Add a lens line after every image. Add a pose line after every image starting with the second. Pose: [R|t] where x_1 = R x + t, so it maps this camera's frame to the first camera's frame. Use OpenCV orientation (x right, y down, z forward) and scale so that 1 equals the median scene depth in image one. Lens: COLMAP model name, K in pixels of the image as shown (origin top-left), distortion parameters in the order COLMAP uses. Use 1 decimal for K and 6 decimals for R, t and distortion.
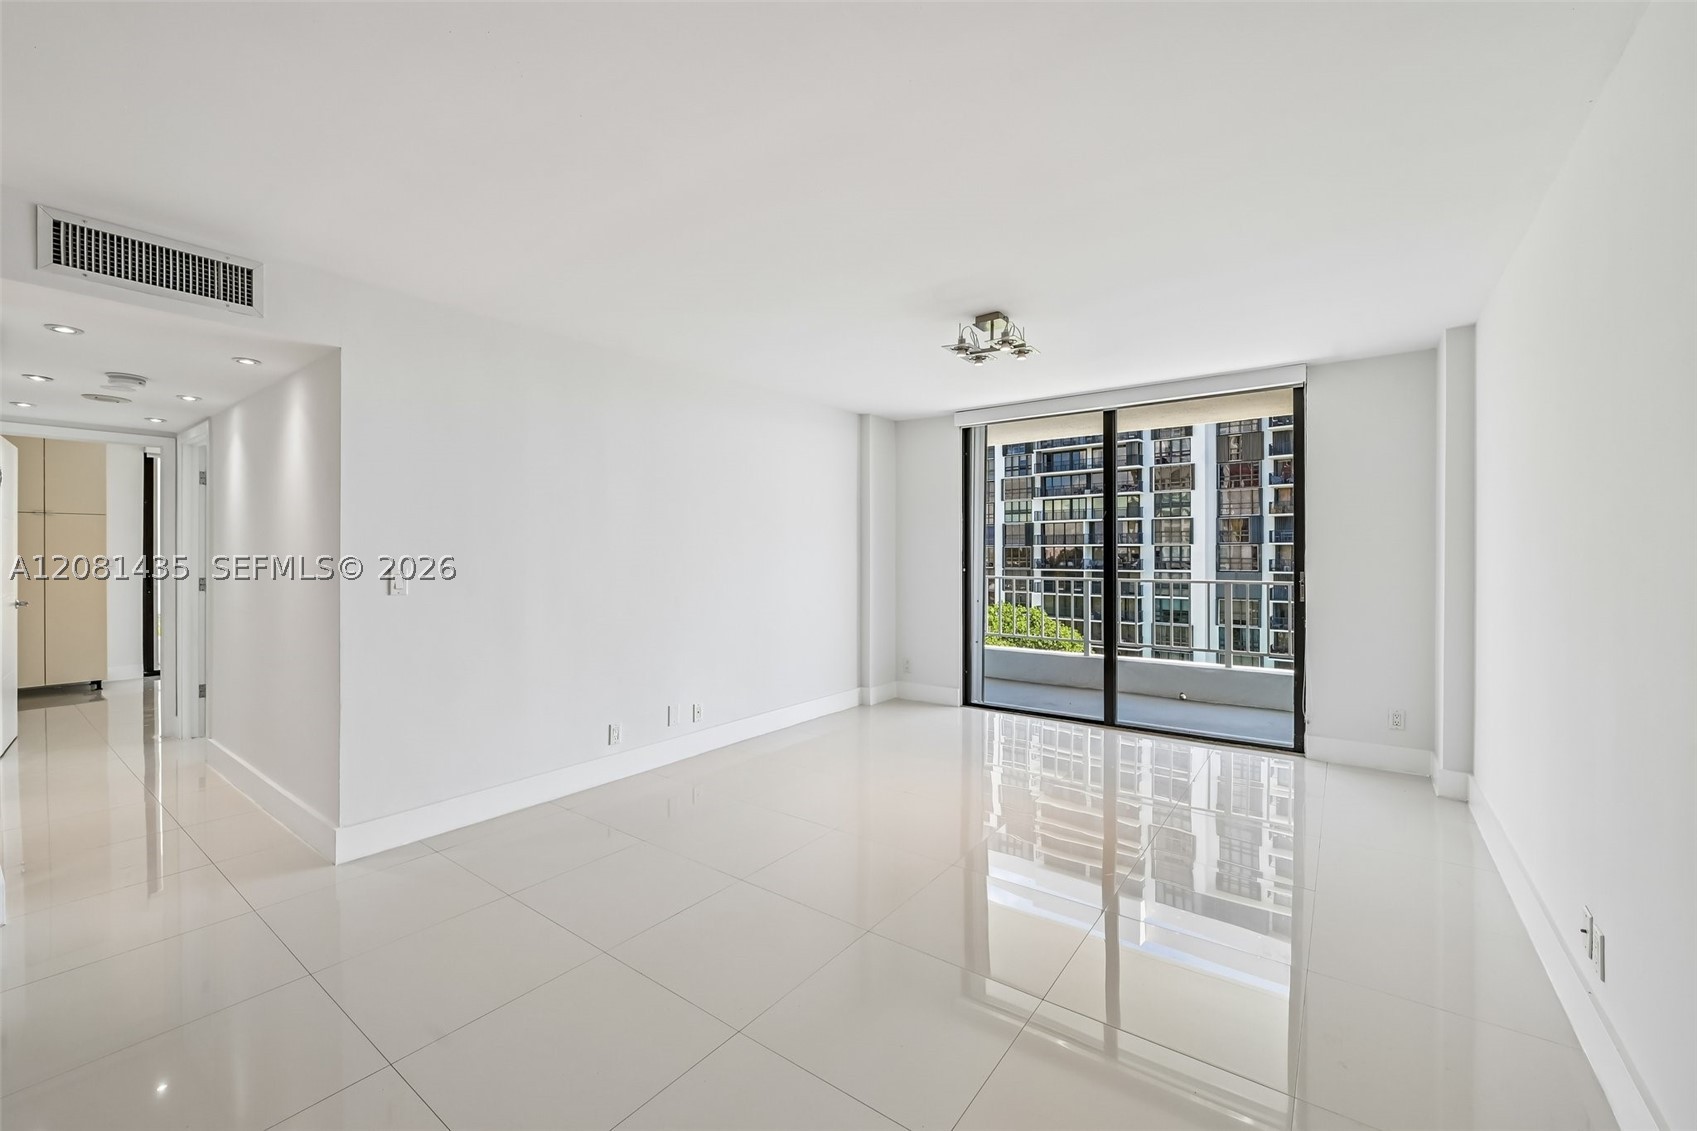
lens RADIAL K [[688.9, 0, 848.5], [0, 688.9, 559.3], [0, 0, 1]] dist [-0.001765, -0.000214]
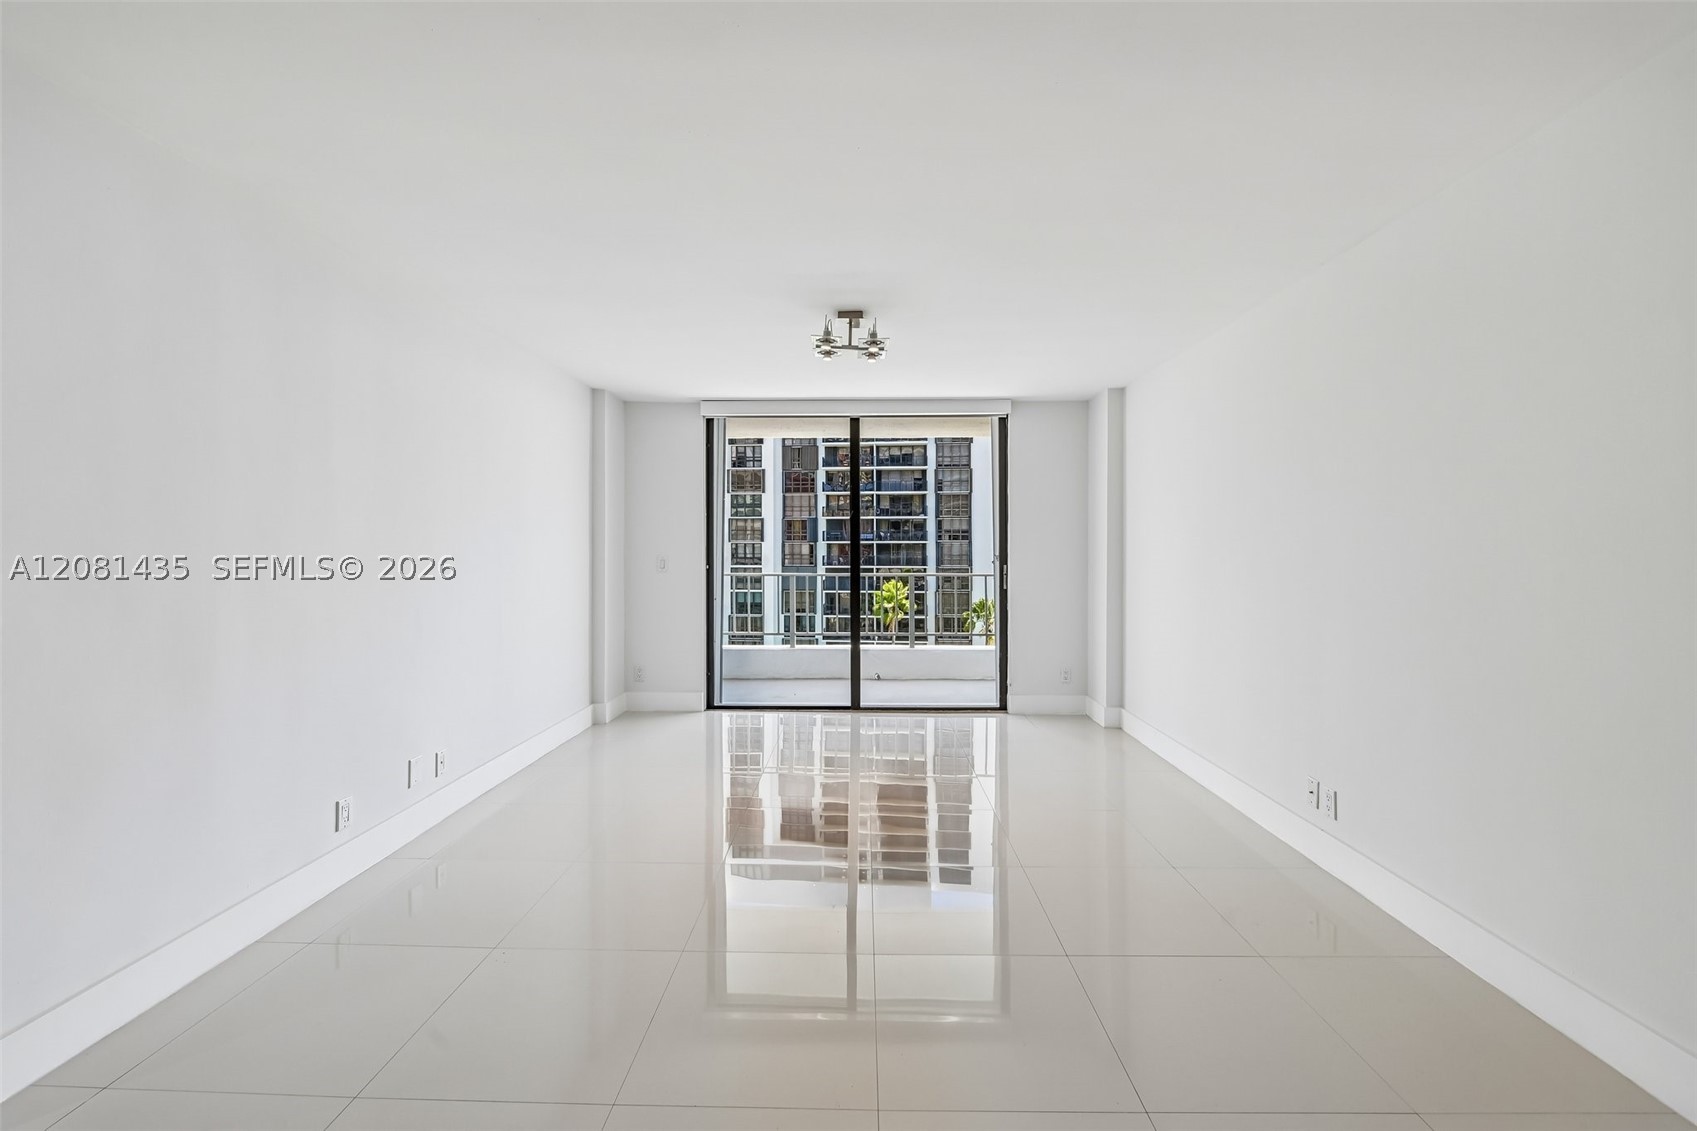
lens RADIAL K [[690.4, 0, 840.9], [0, 690.4, 565.3], [0, 0, 1]] dist [-0.009100, -0.000396]
pose [[0.814887, -0.010385, 0.579527, -0.226414], [0.002320, 0.999890, 0.014655, -0.001154], [-0.579615, -0.010598, 0.814822, 0.111513]]
